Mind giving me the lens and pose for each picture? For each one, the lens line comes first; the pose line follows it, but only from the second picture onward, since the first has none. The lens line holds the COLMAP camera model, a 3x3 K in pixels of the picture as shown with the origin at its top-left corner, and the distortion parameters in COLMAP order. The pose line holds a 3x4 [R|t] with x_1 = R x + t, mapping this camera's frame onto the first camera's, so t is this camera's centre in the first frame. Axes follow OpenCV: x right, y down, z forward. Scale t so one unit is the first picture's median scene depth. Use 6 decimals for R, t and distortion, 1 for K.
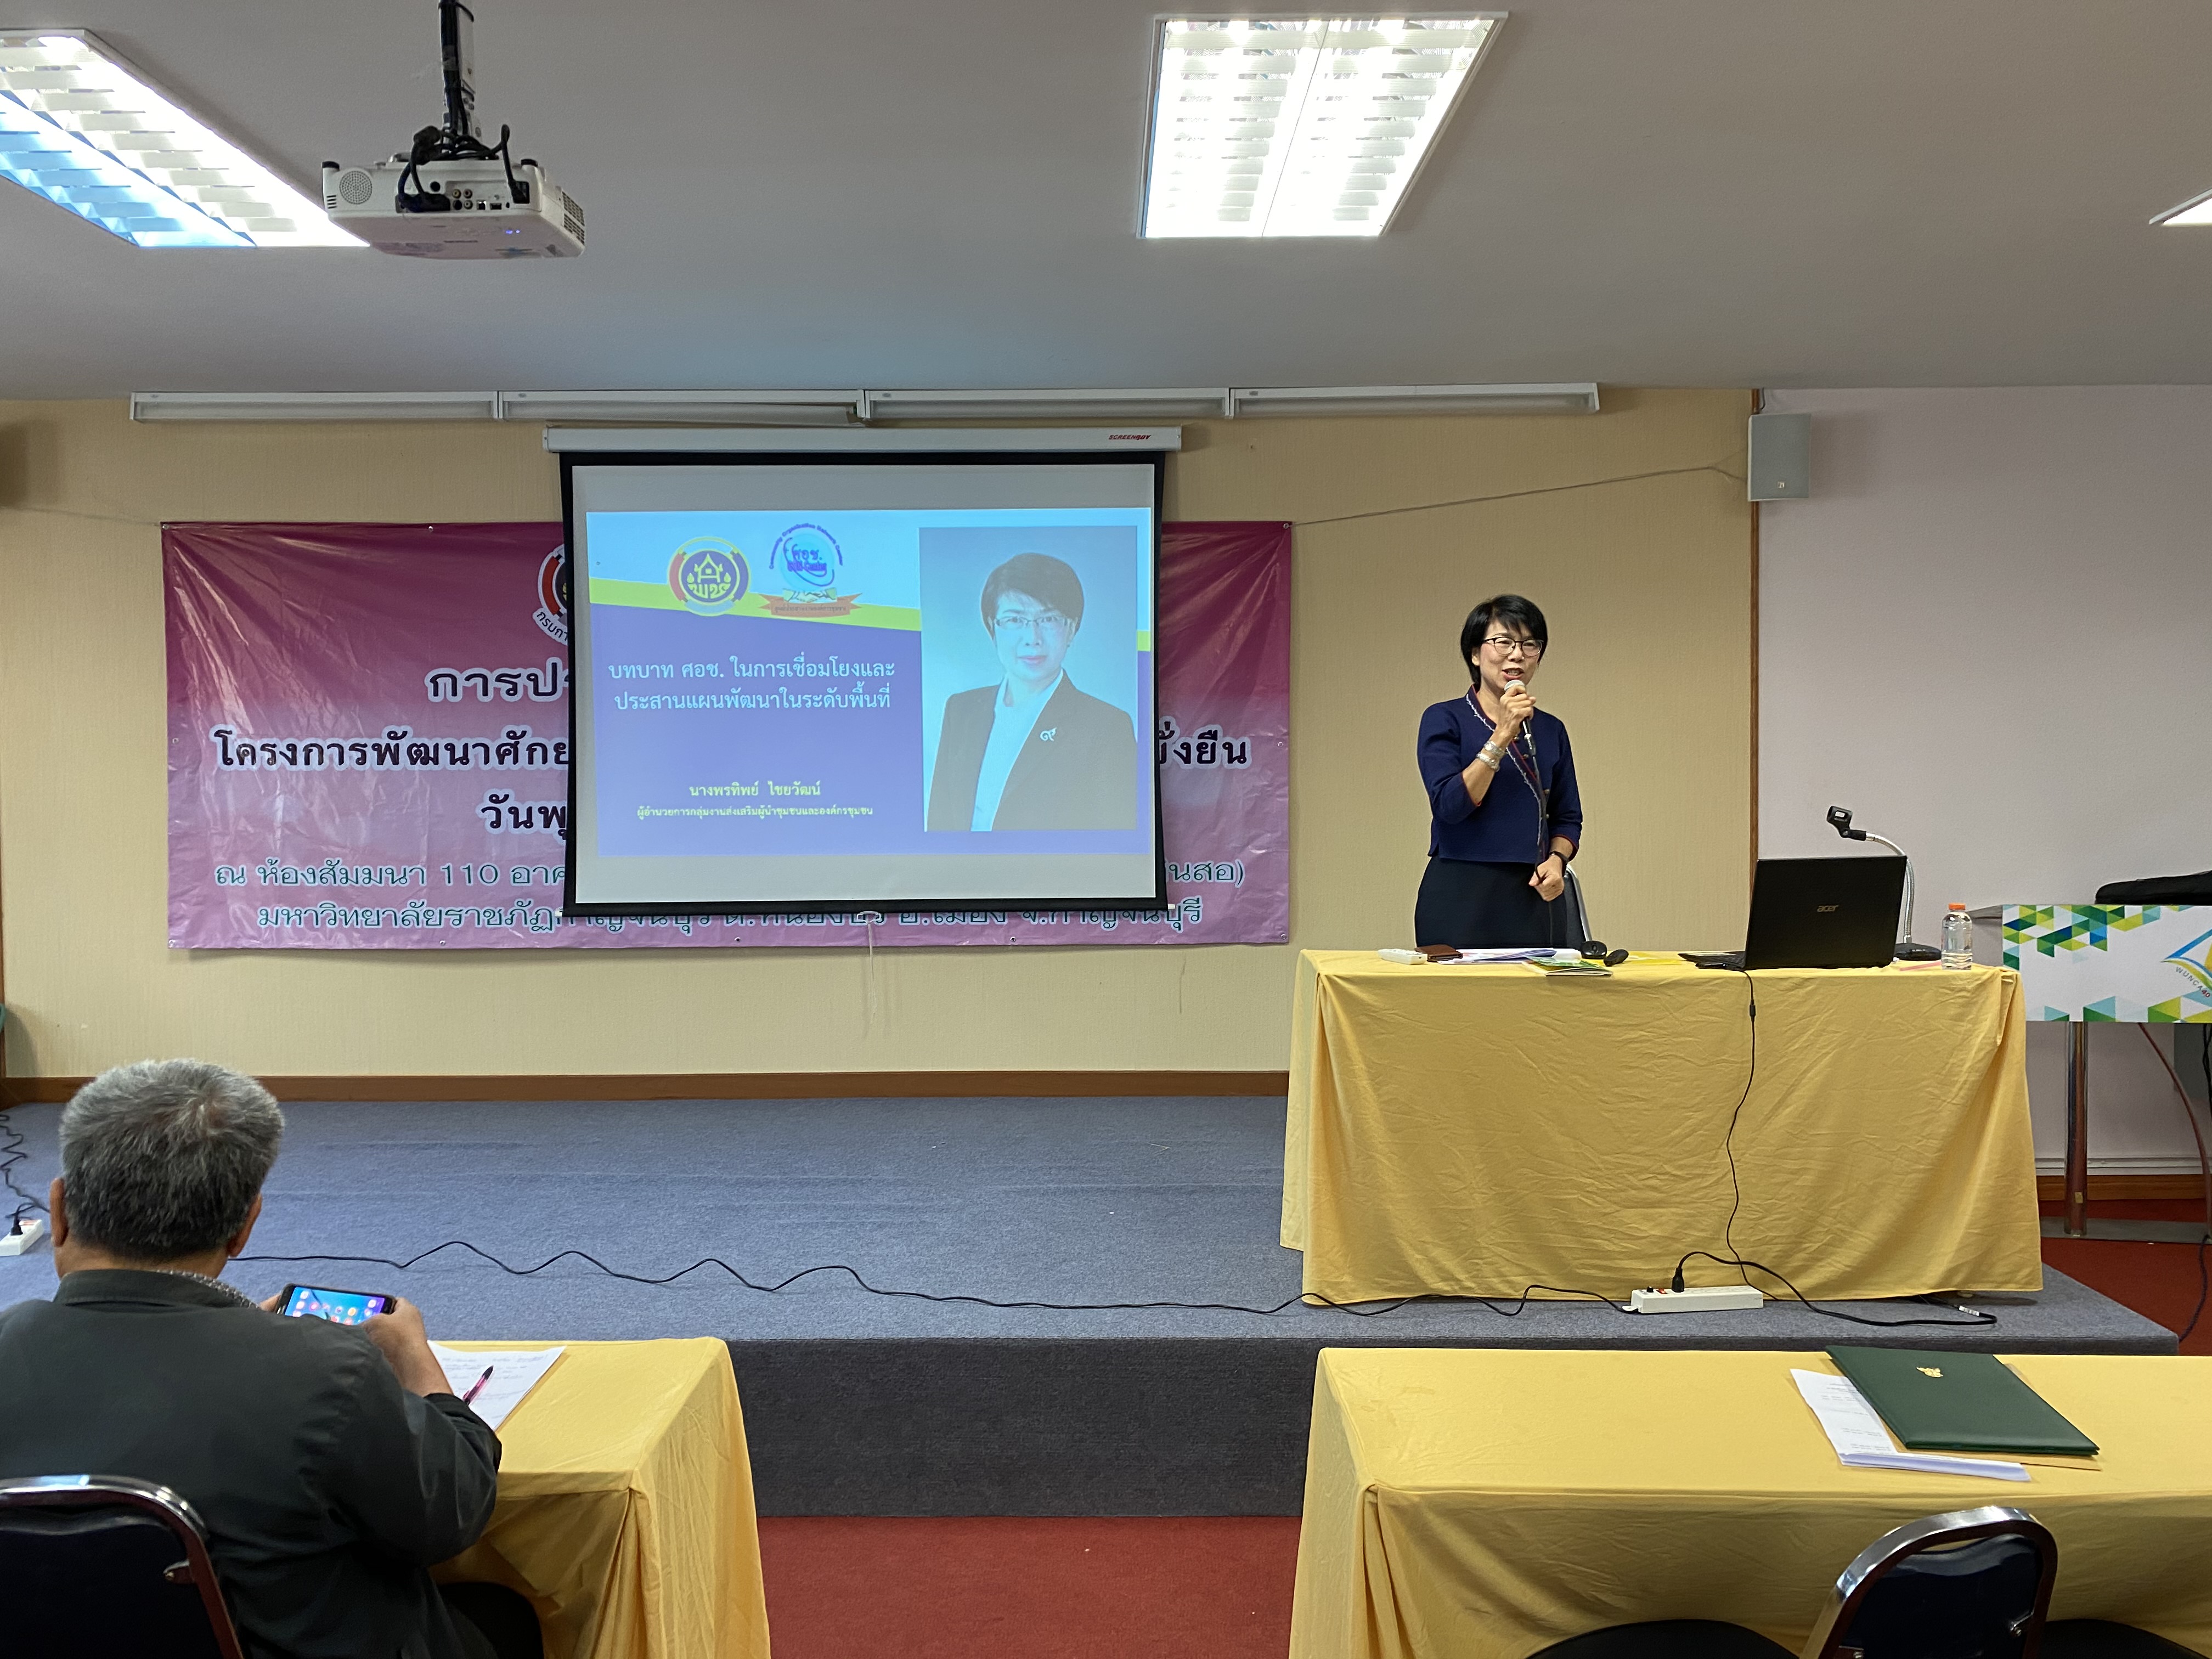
lens RADIAL K [[1679.0, 0, 1106.0], [0, 1679.0, 829.5], [0, 0, 1]] dist [0.009662, 0.003144]
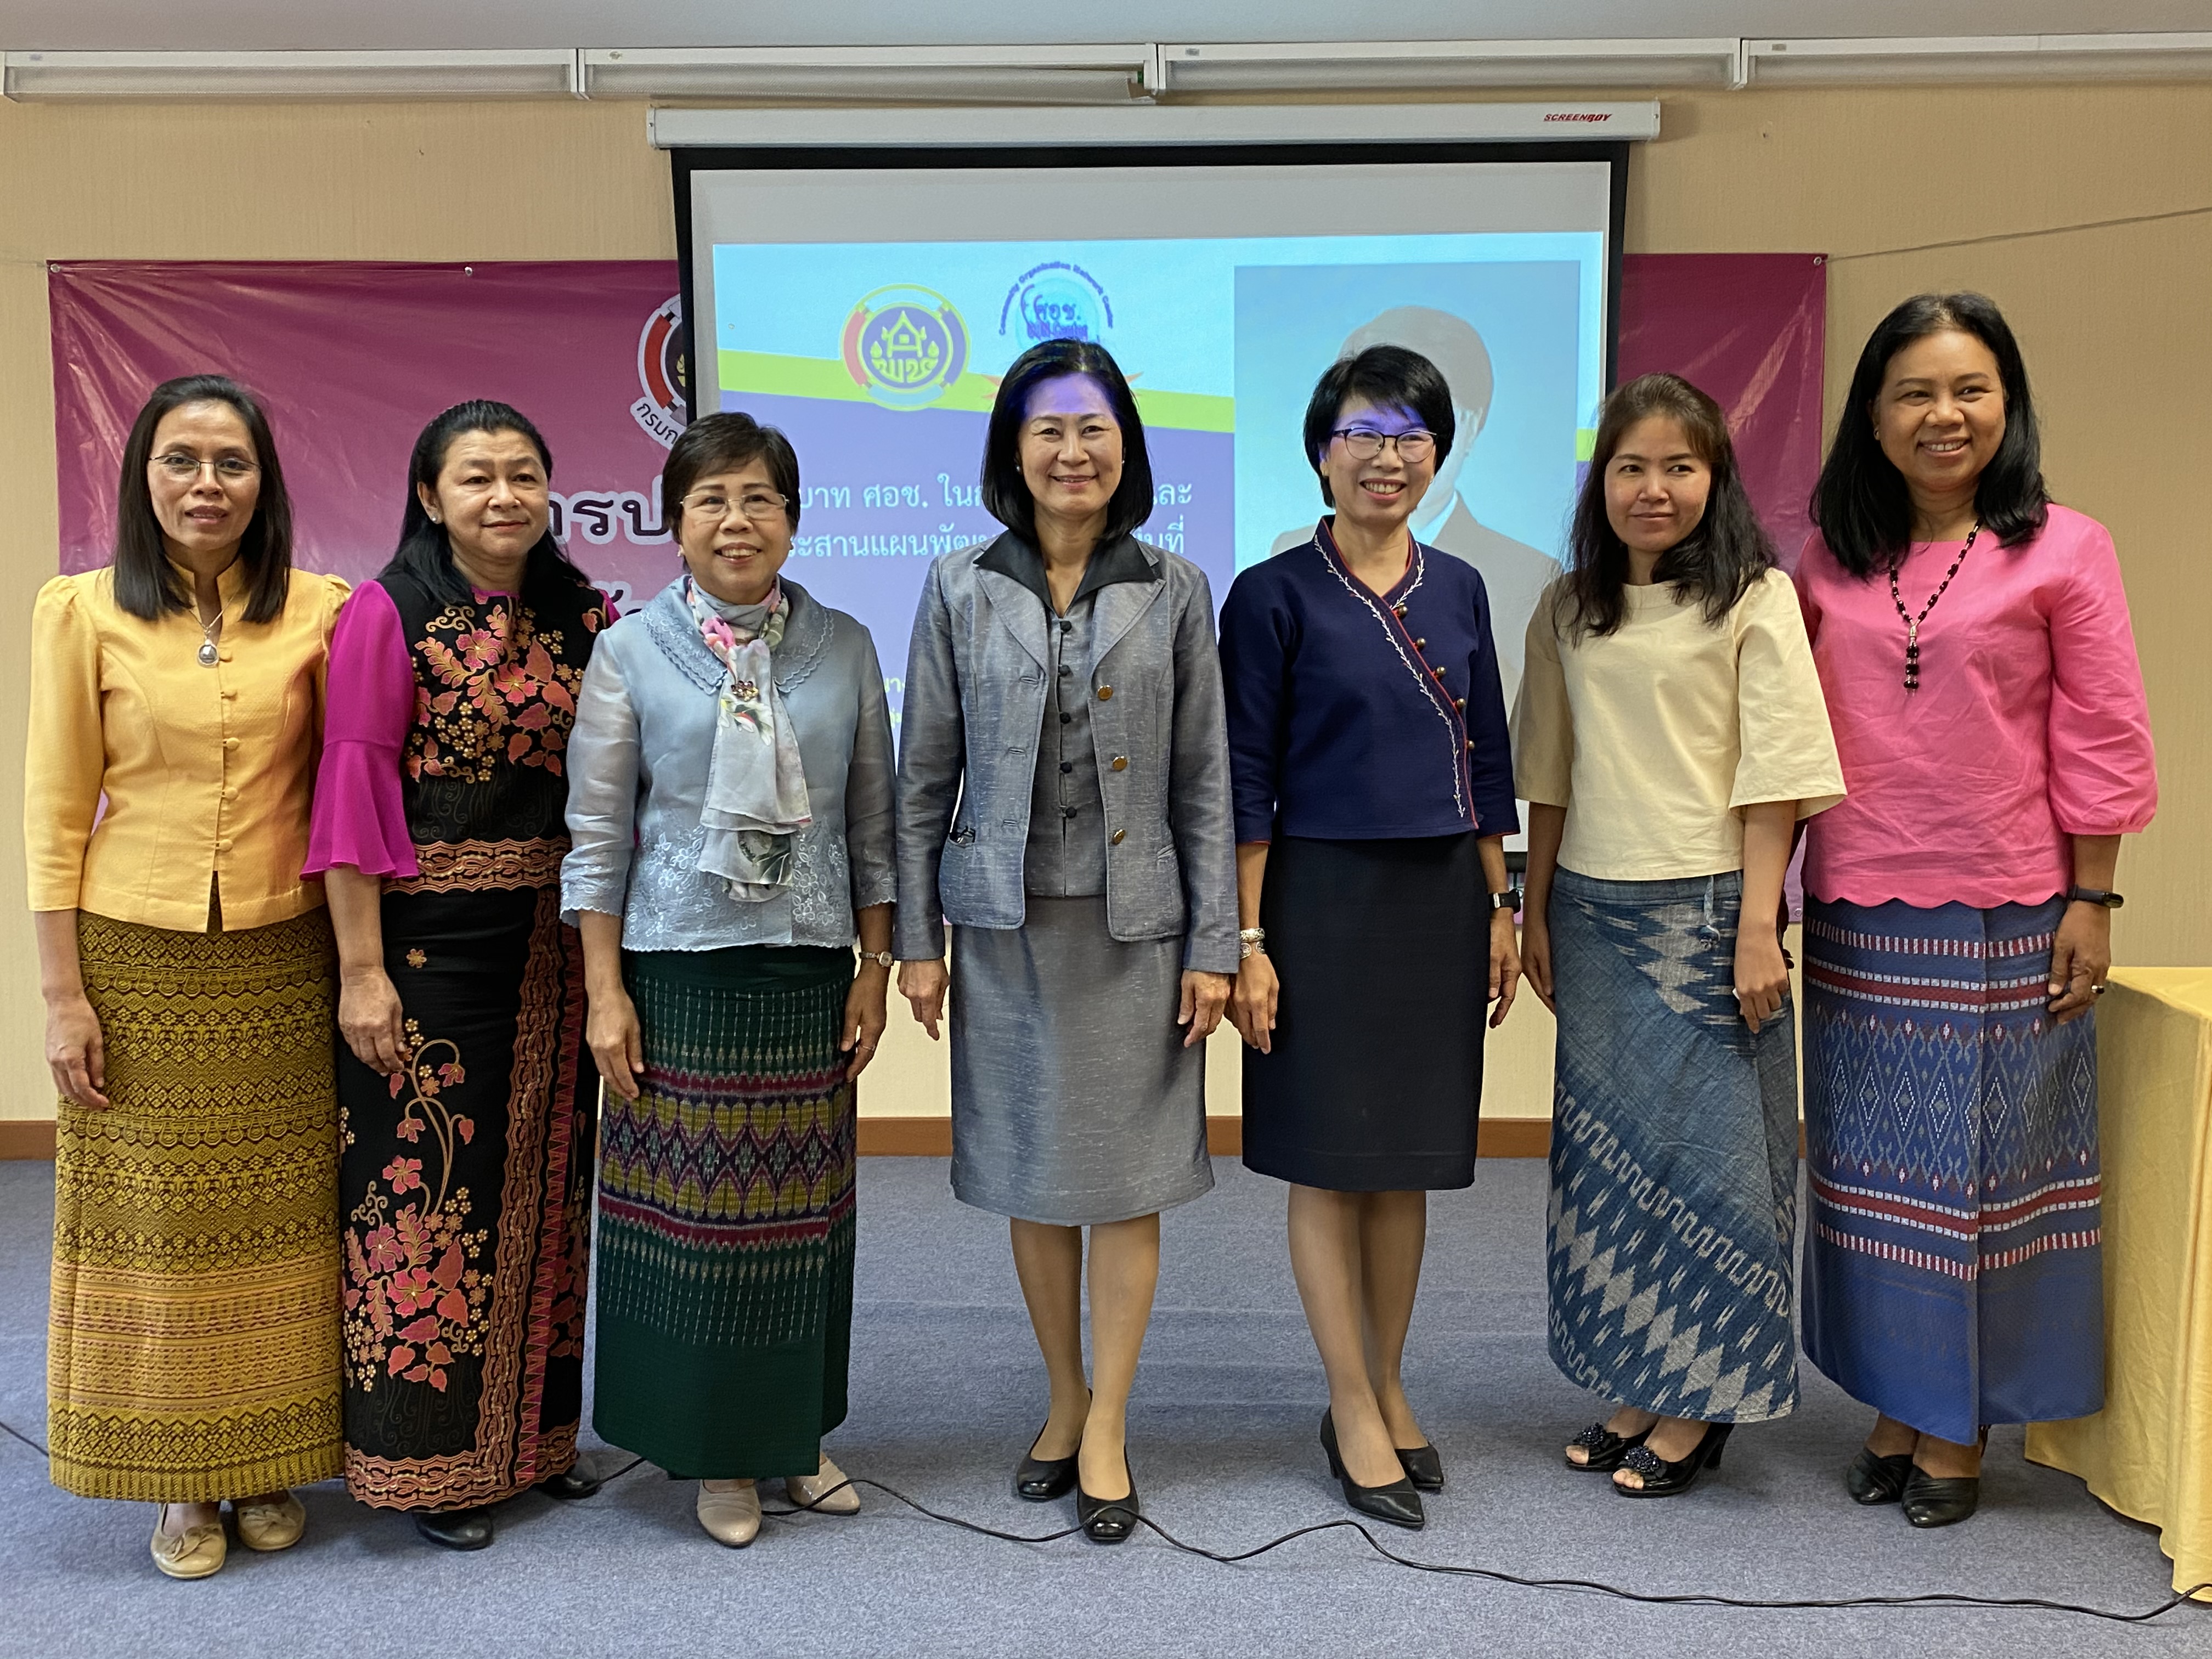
lens RADIAL K [[2182.4, 0, 1106.0], [0, 2182.4, 829.5], [0, 0, 1]] dist [0.100084, -0.226754]
pose [[0.999814, 0.001696, -0.019225, -0.153584], [-0.000720, 0.998718, 0.050623, -0.010600], [0.019287, -0.050599, 0.998533, 0.172000]]
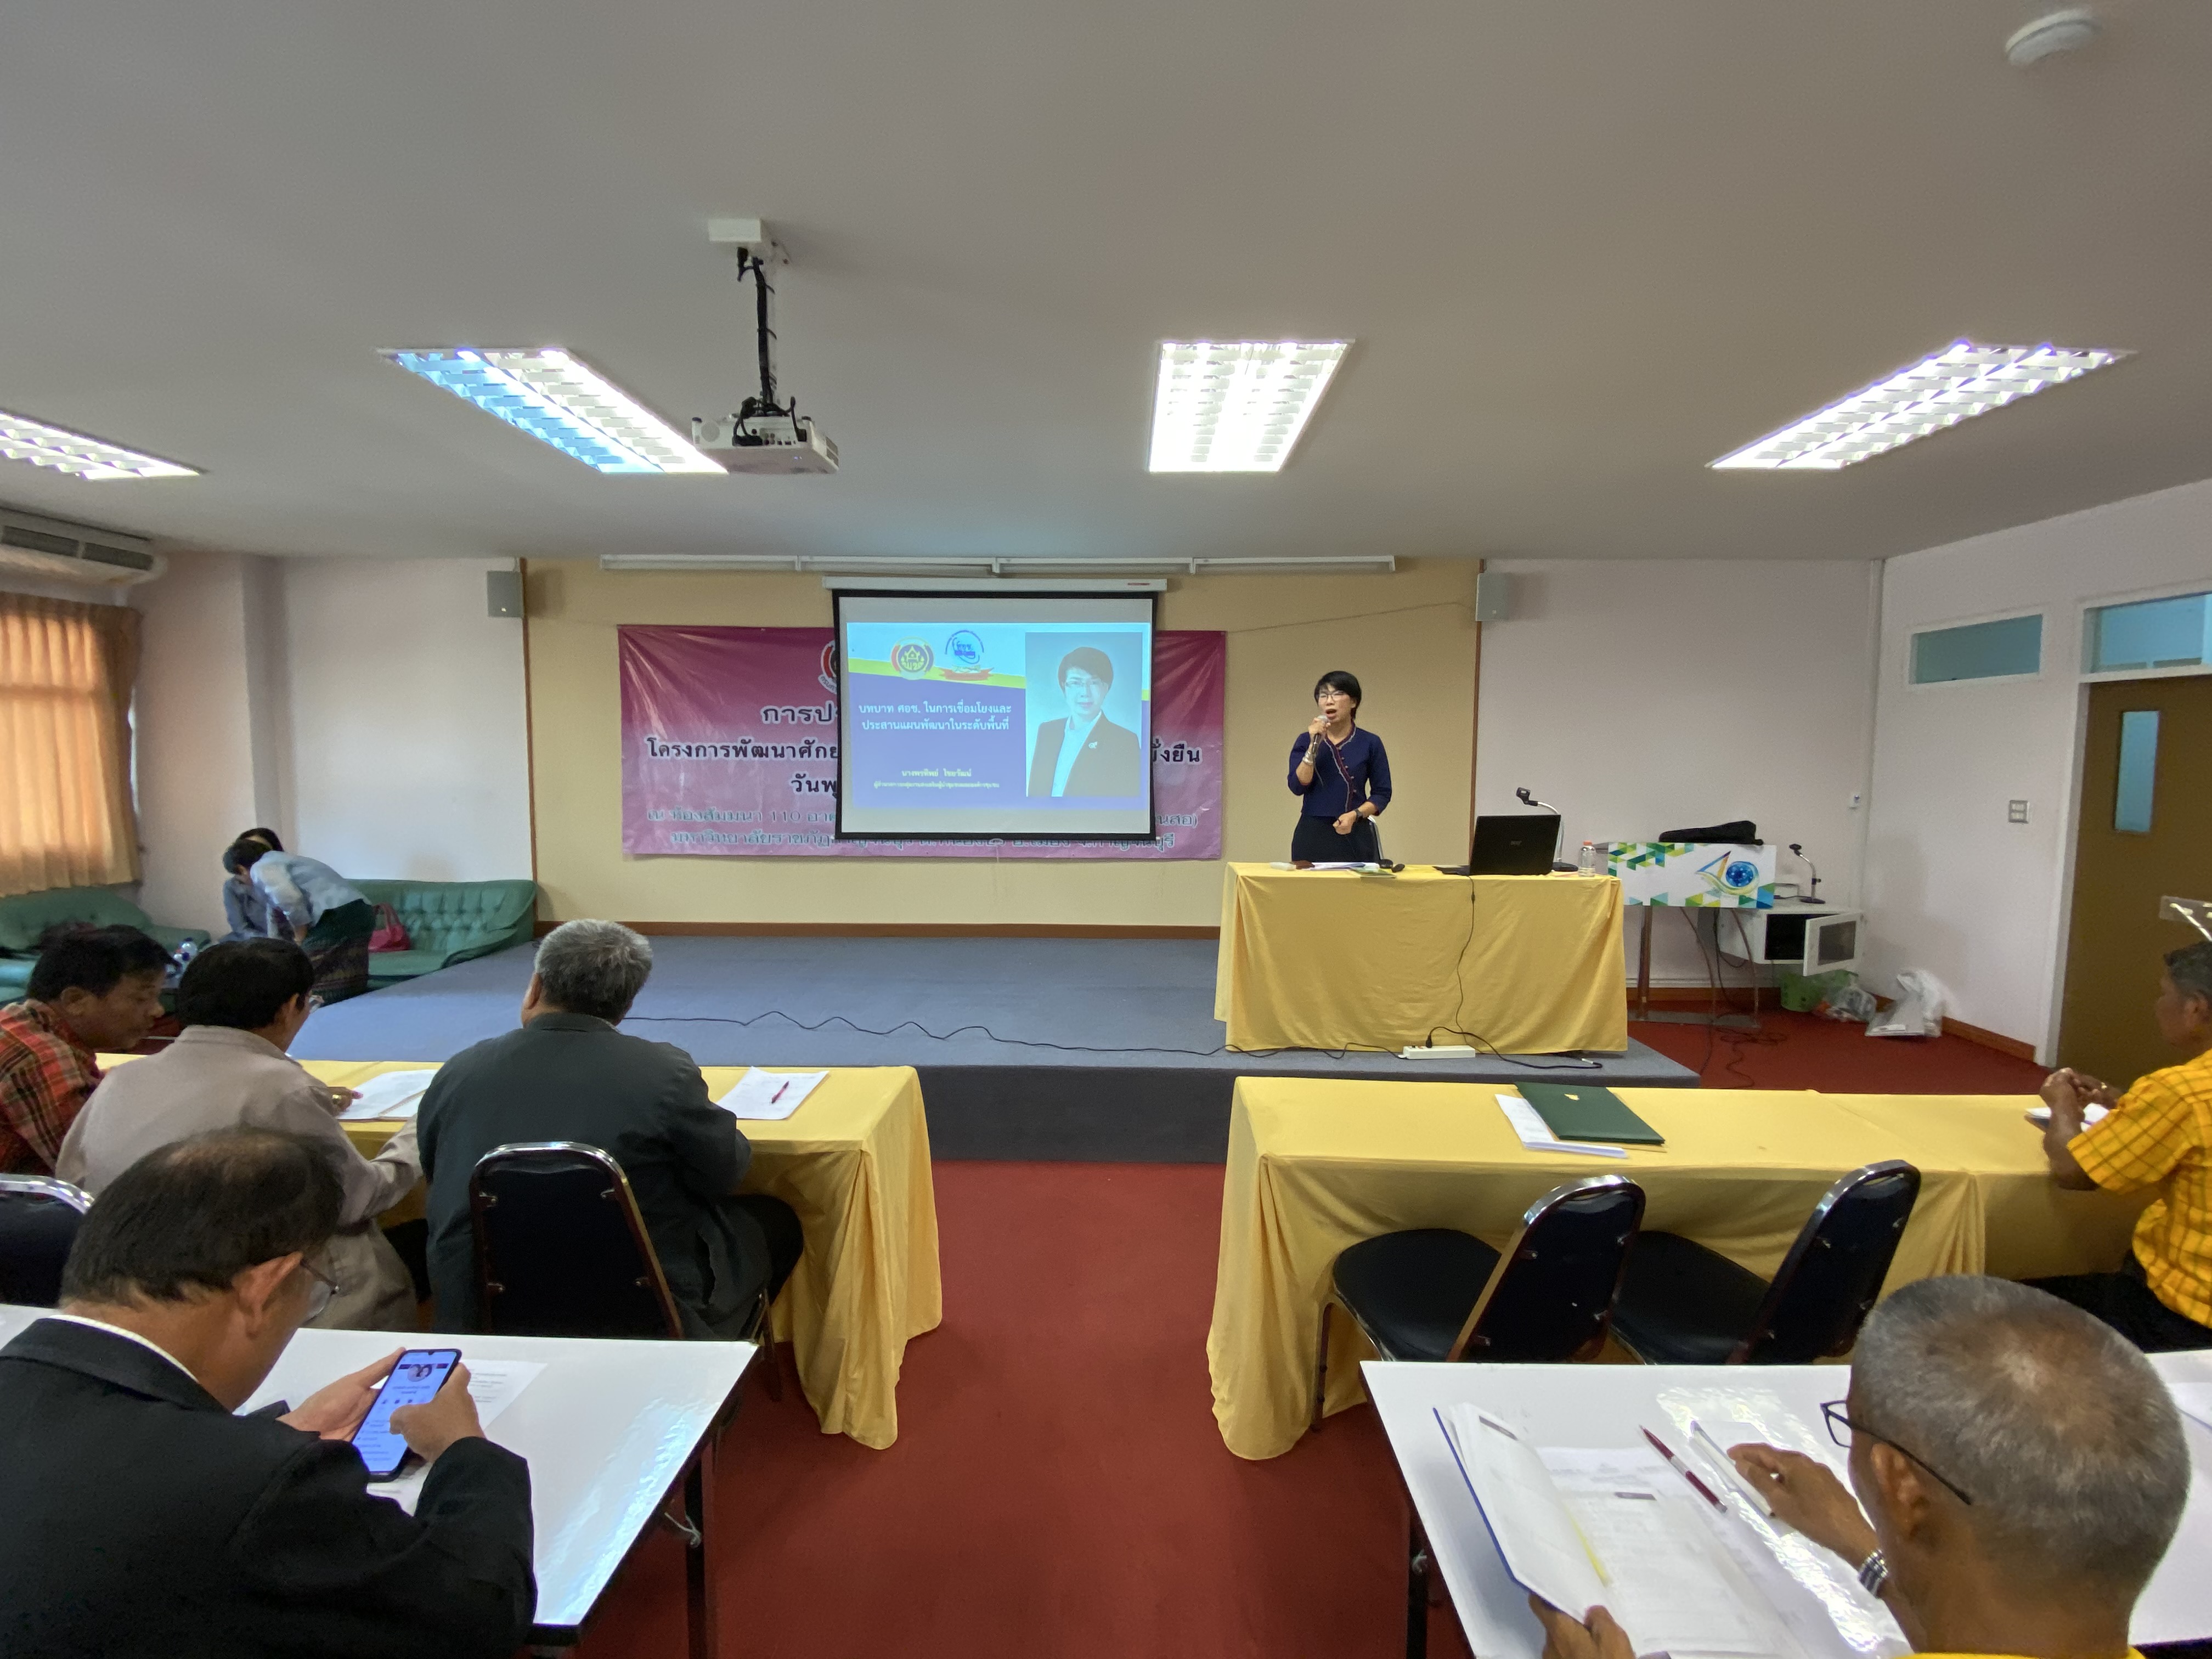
lens RADIAL K [[880.6, 0, 1110.1], [0, 880.6, 833.5], [0, 0, 1]] dist [0.022943, -0.000023]
pose [[0.999823, 0.011729, -0.014741, -0.000215], [-0.011110, 0.999081, 0.041409, 0.001044], [0.015213, -0.041238, 0.999034, 0.018193]]
